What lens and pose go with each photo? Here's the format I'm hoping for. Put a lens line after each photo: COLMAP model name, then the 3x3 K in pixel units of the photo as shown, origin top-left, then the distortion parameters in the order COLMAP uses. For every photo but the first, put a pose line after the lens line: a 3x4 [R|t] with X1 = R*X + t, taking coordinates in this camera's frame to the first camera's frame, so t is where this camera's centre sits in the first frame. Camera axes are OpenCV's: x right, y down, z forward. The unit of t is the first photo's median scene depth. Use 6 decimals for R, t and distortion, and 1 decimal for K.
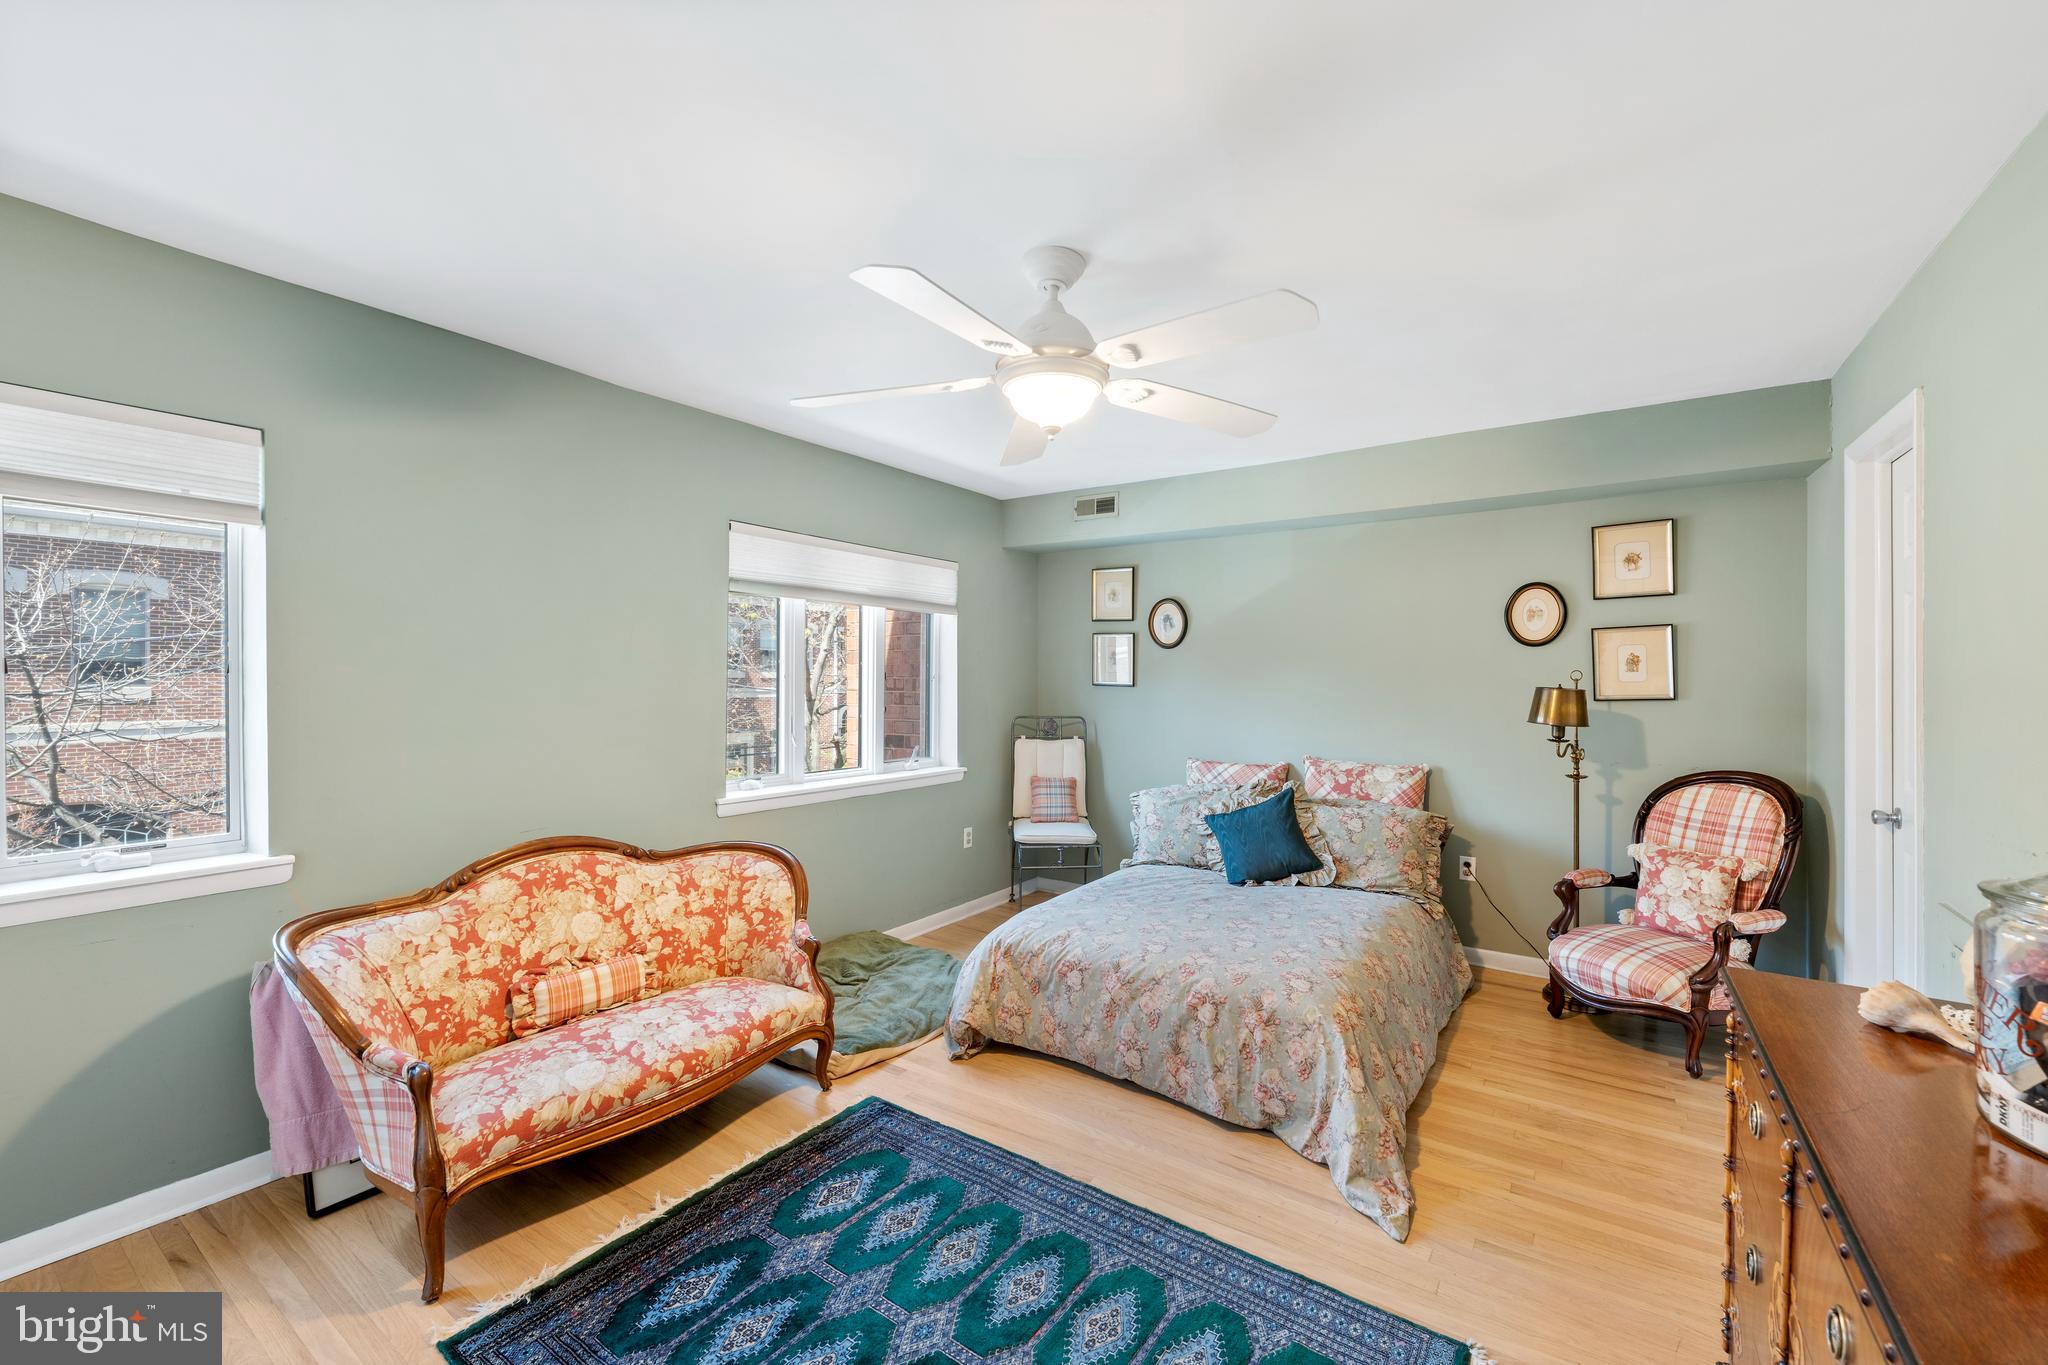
lens RADIAL K [[829.0, 0, 1025.5], [0, 829.0, 676.2], [0, 0, 1]] dist [0.001129, -0.000139]
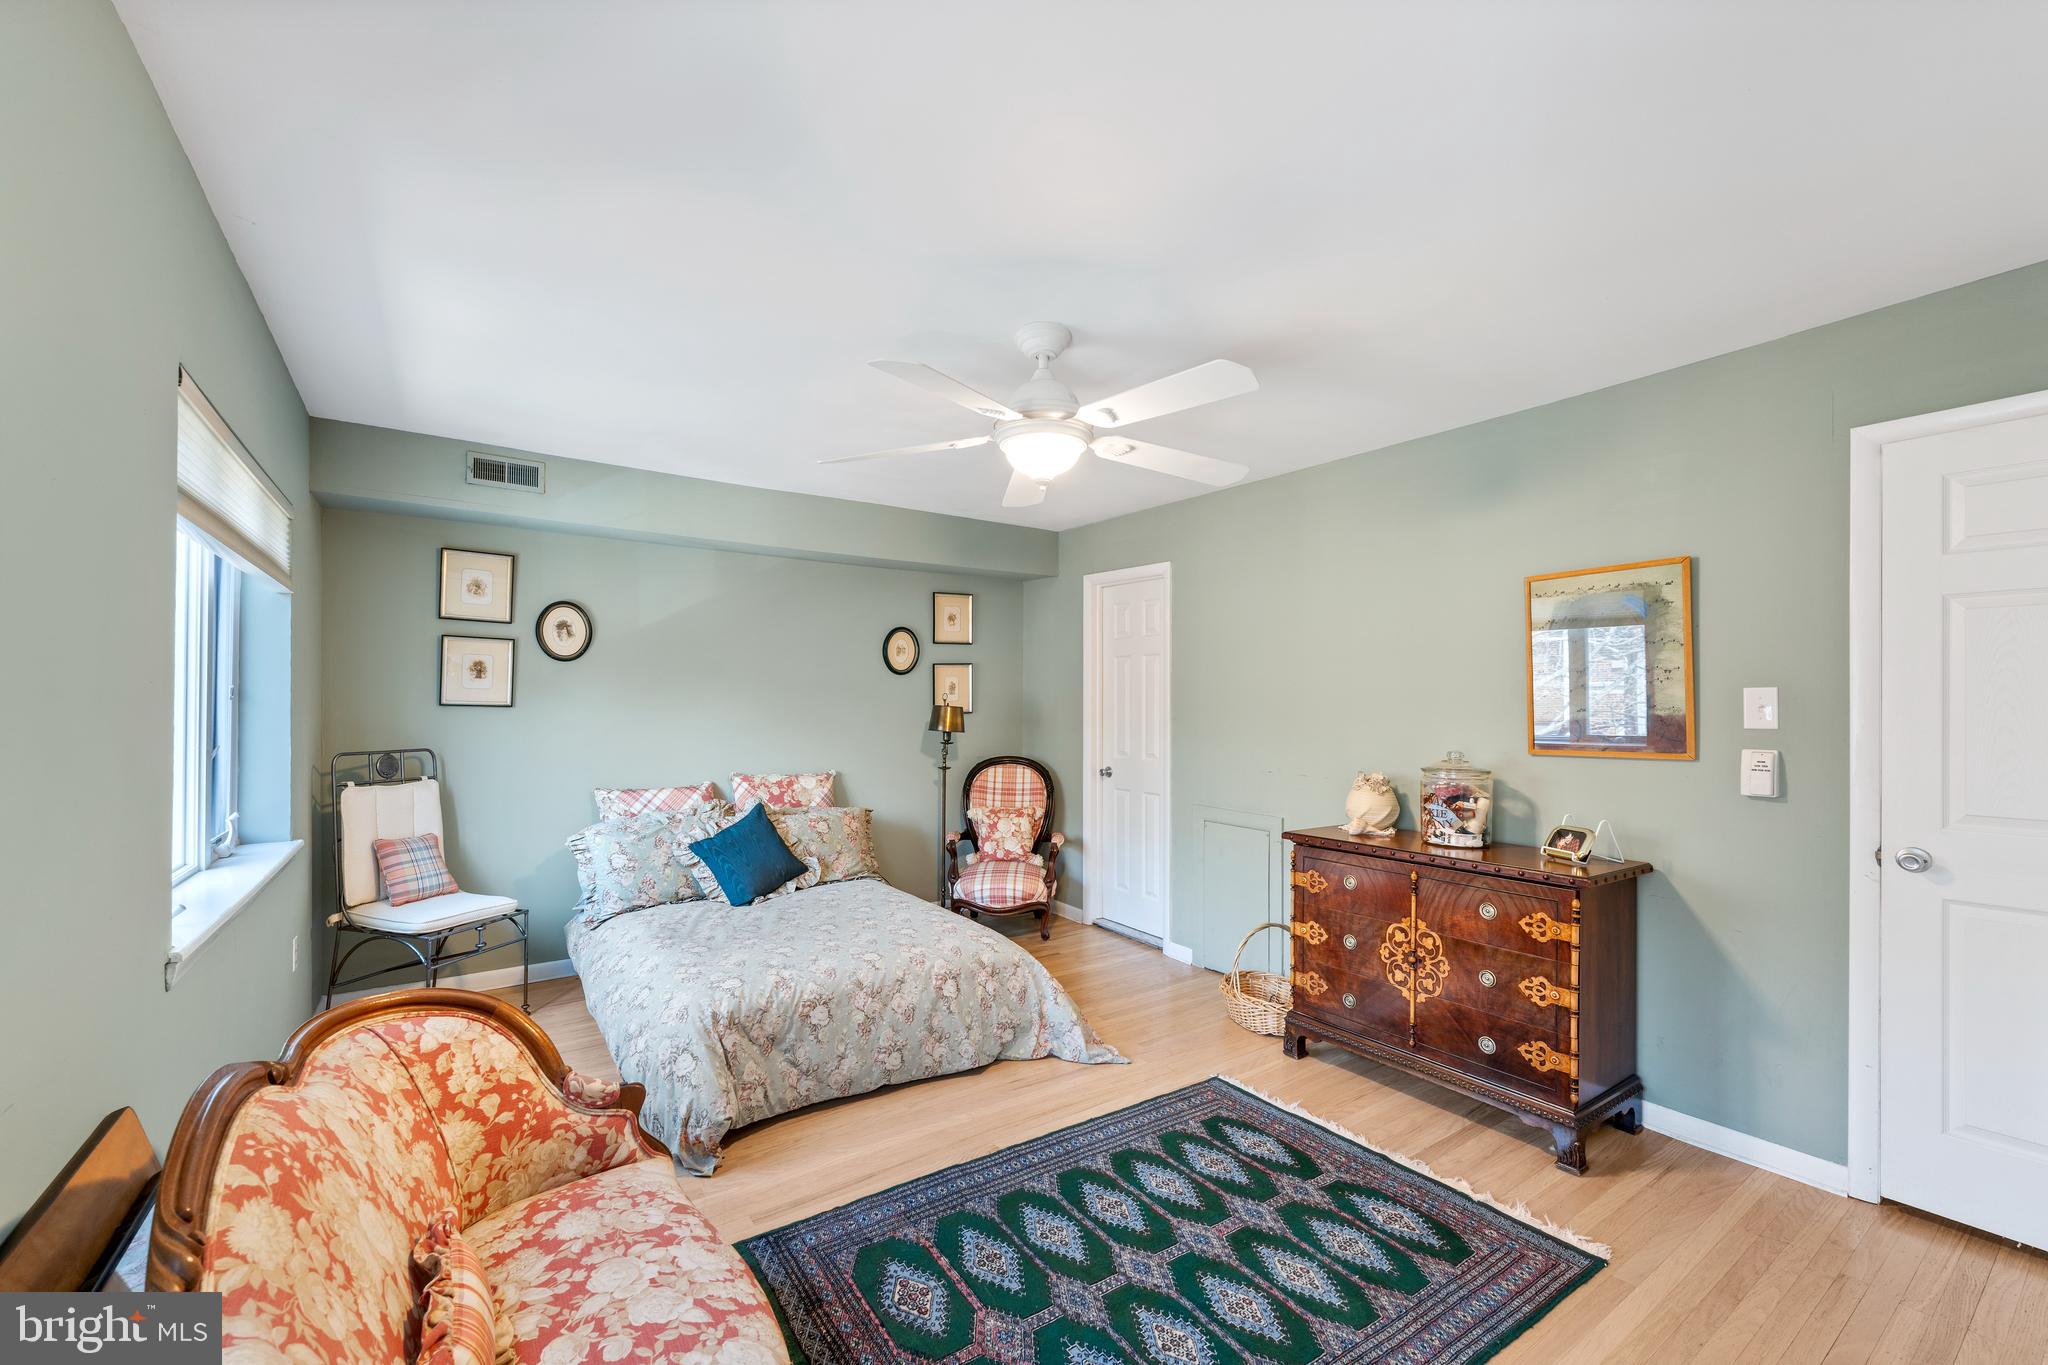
lens RADIAL K [[829.0, 0, 1026.0], [0, 829.0, 697.1], [0, 0, 1]] dist [0.001129, -0.000139]
pose [[0.356039, 0.003650, 0.934464, -0.642052], [-0.006801, 0.999976, -0.001315, 0.000451], [-0.934446, -0.005887, 0.356056, 0.381081]]
